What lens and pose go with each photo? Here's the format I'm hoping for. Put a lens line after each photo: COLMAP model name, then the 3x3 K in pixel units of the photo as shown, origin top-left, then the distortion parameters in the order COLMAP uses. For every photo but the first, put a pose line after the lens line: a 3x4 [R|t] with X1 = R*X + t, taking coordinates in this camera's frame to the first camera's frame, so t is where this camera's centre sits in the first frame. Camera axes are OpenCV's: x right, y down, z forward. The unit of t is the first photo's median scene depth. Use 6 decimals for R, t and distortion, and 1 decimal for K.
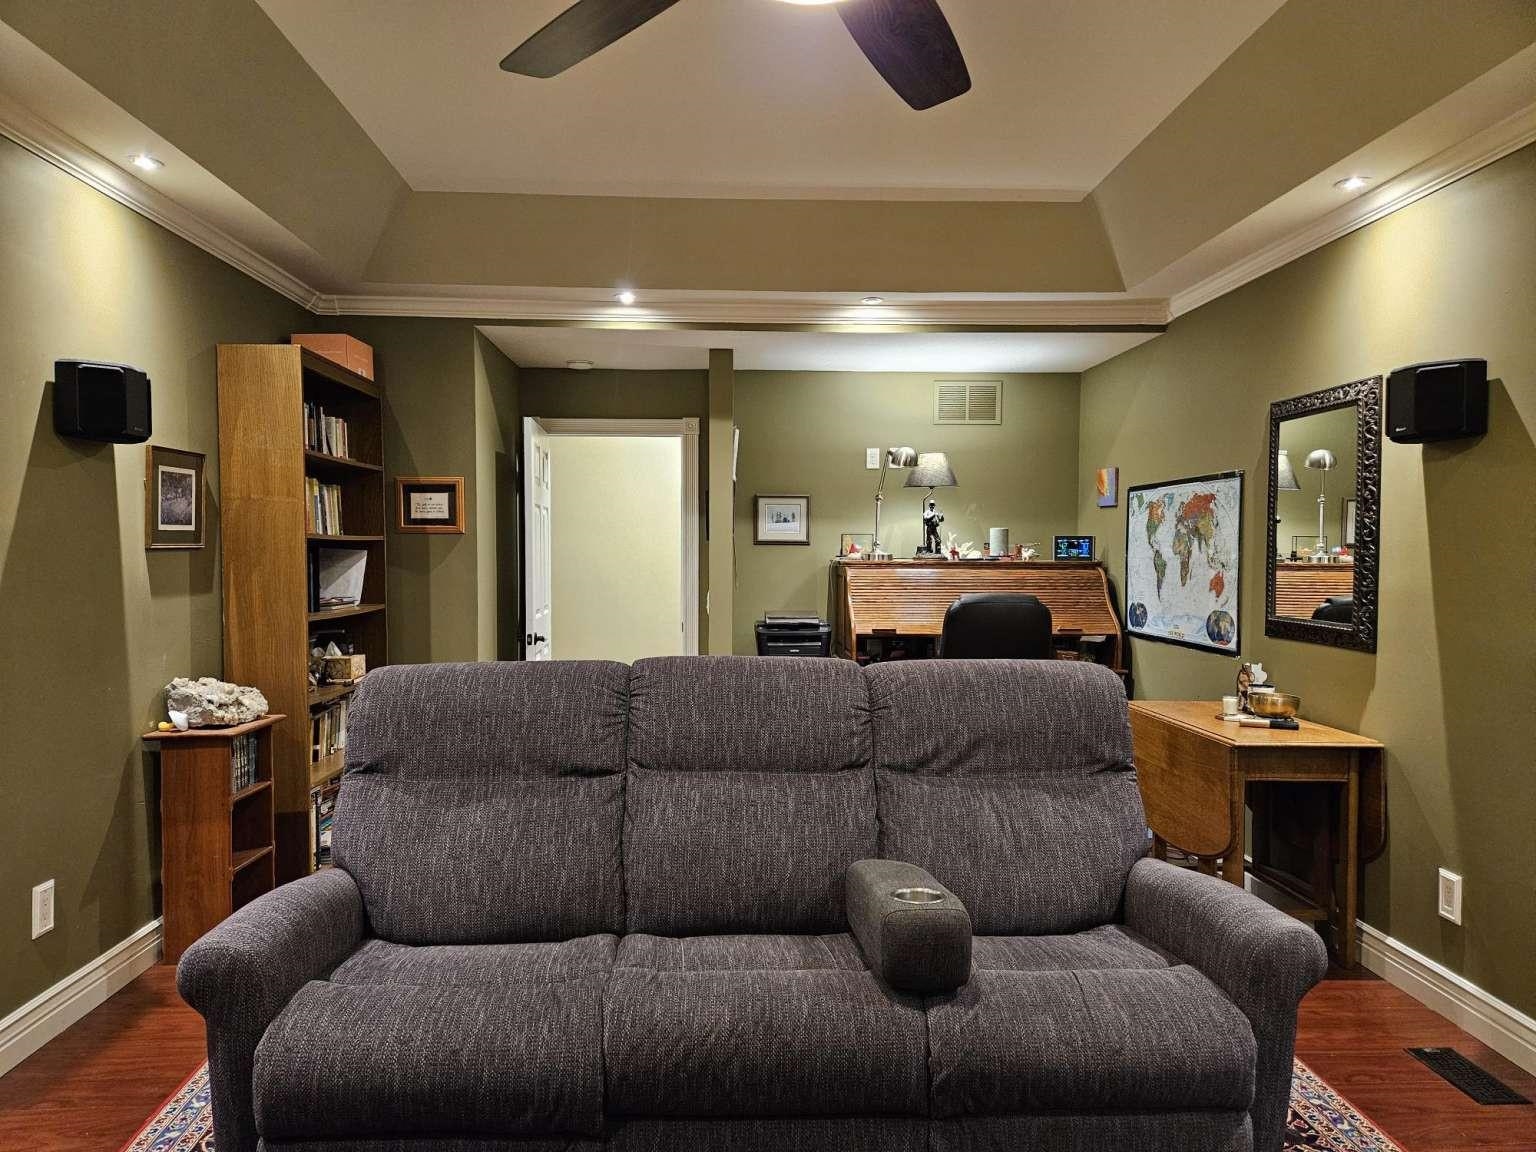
lens RADIAL K [[1020.5, 0, 759.0], [0, 1020.5, 577.1], [0, 0, 1]] dist [0.085648, -0.071515]
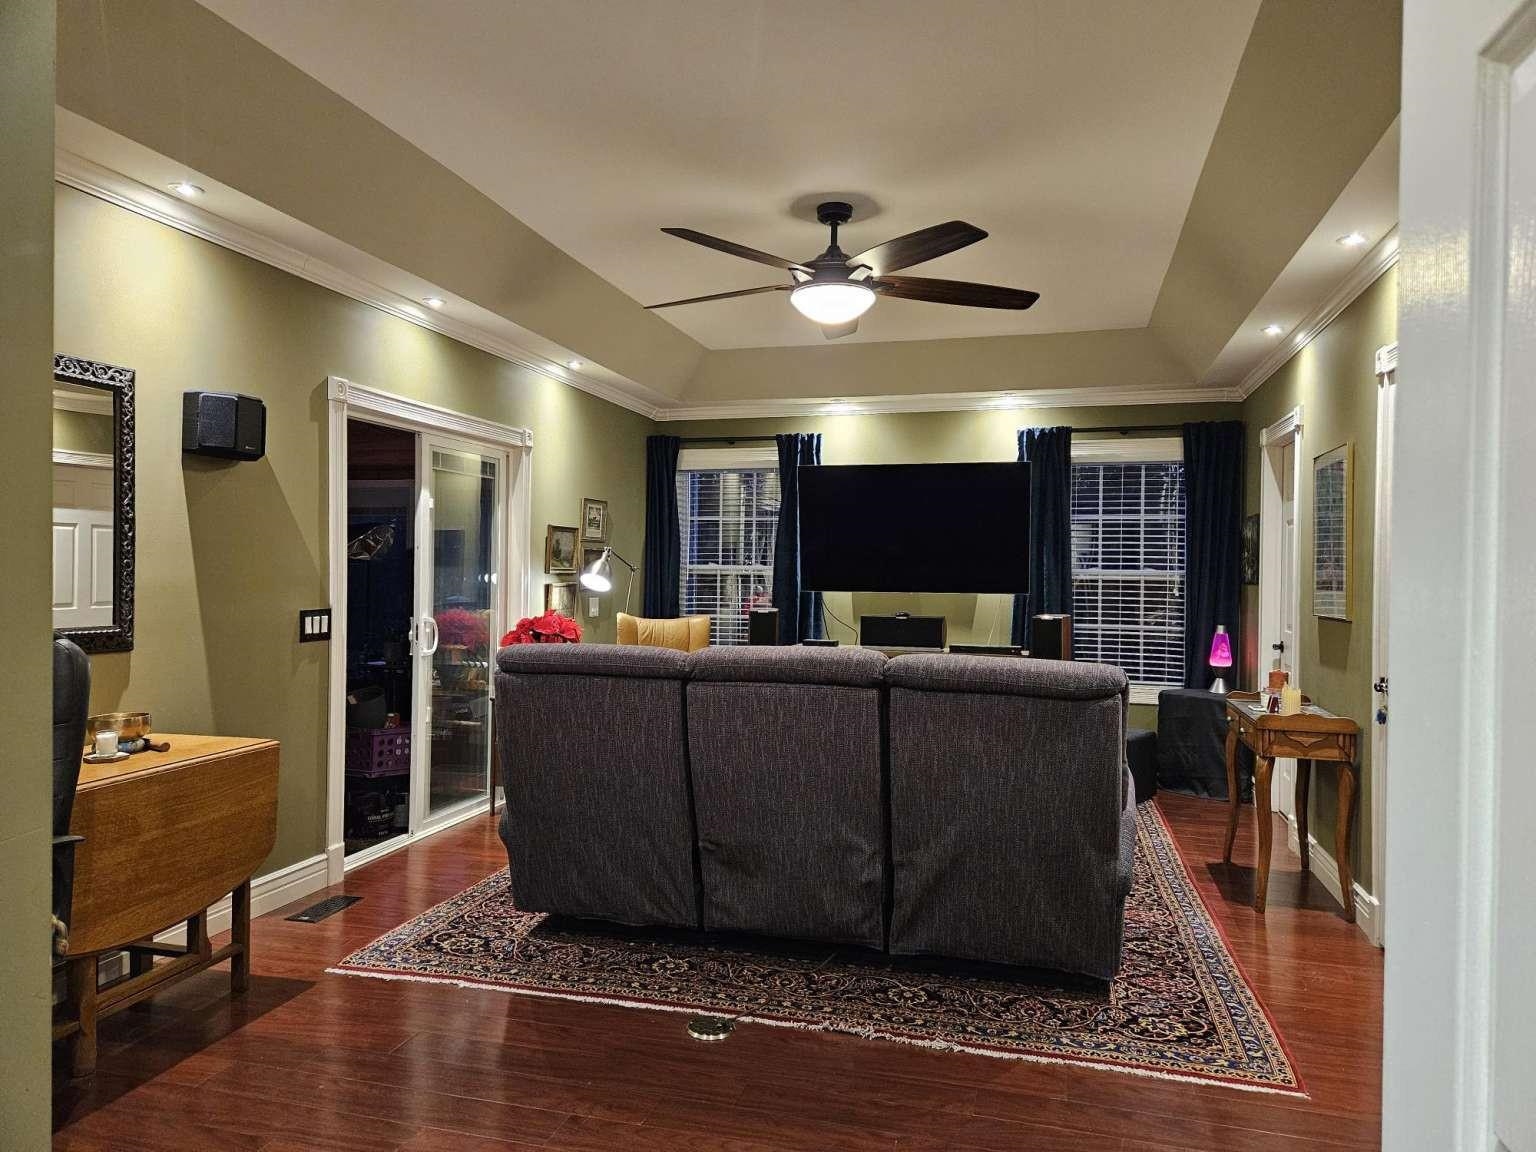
lens RADIAL K [[1020.5, 0, 759.0], [0, 1020.5, 577.1], [0, 0, 1]] dist [0.085648, -0.071515]
pose [[-0.949452, -0.016604, 0.313472, -0.207619], [-0.005964, 0.999374, 0.034872, -0.025544], [-0.313855, 0.031239, -0.948957, 1.280400]]
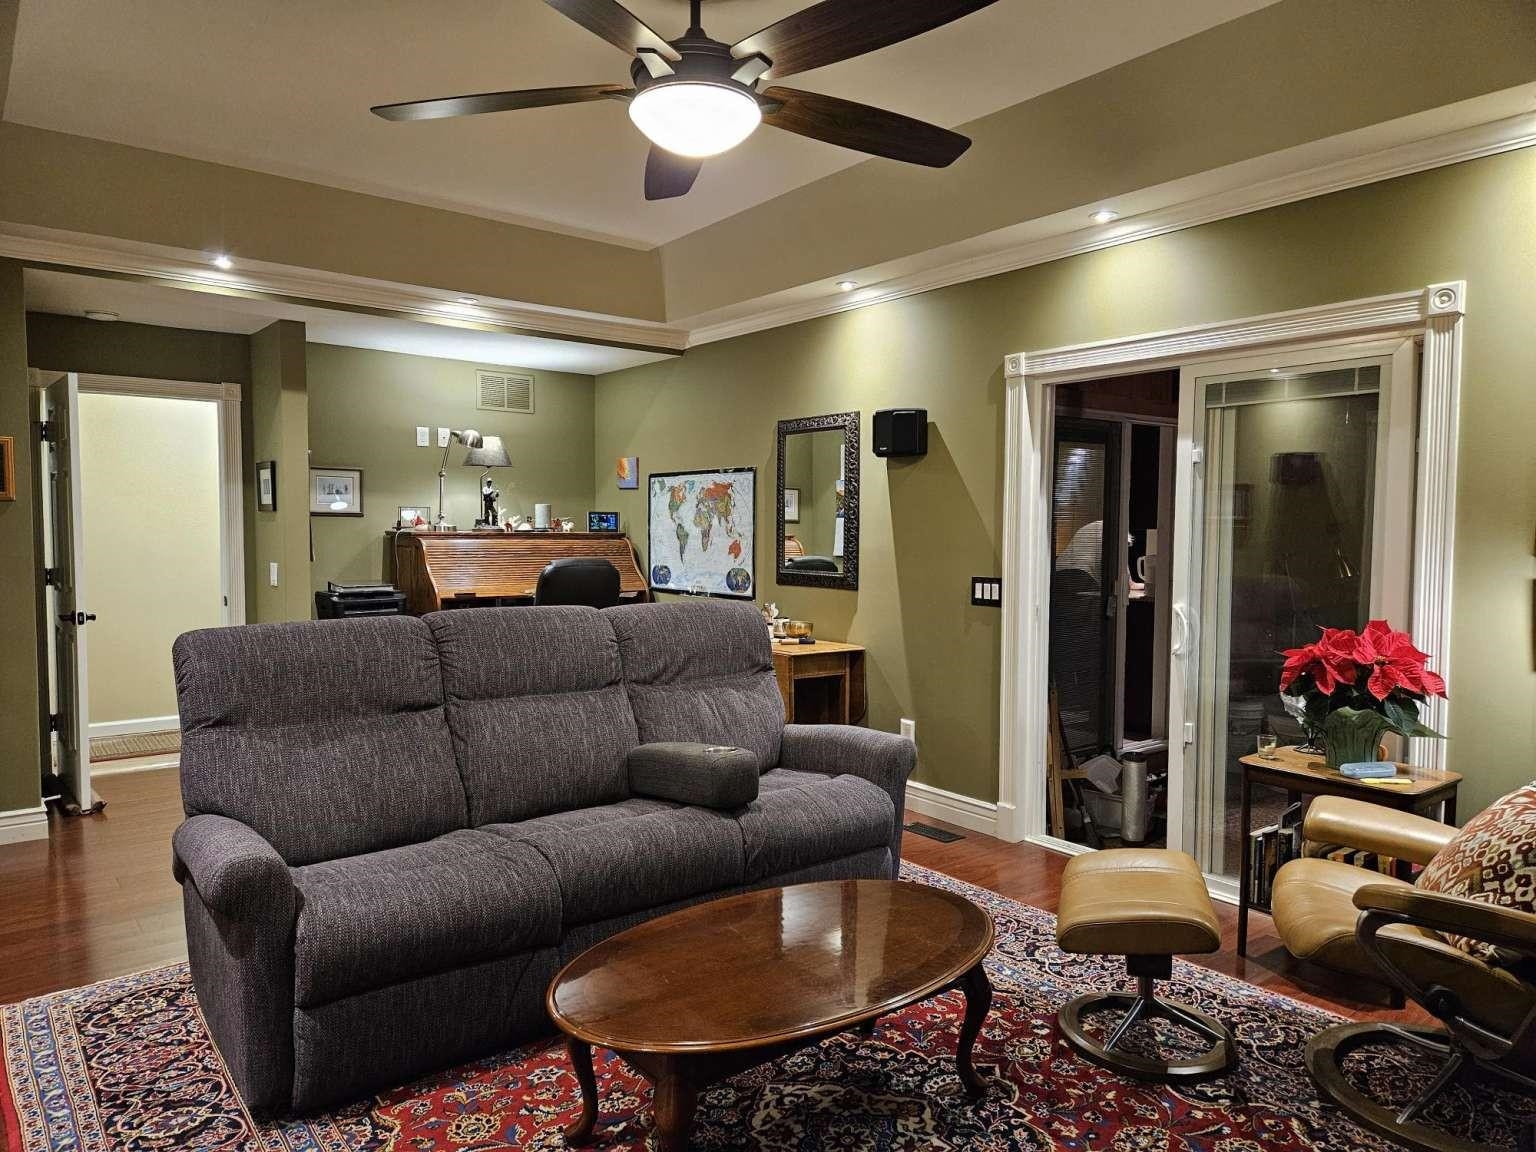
lens RADIAL K [[1020.5, 0, 759.0], [0, 1020.5, 577.1], [0, 0, 1]] dist [0.085648, -0.071515]
pose [[0.814219, -0.026331, 0.579961, -0.300982], [0.011702, 0.999512, 0.028951, 0.005263], [-0.580440, -0.016786, 0.814130, -0.114162]]
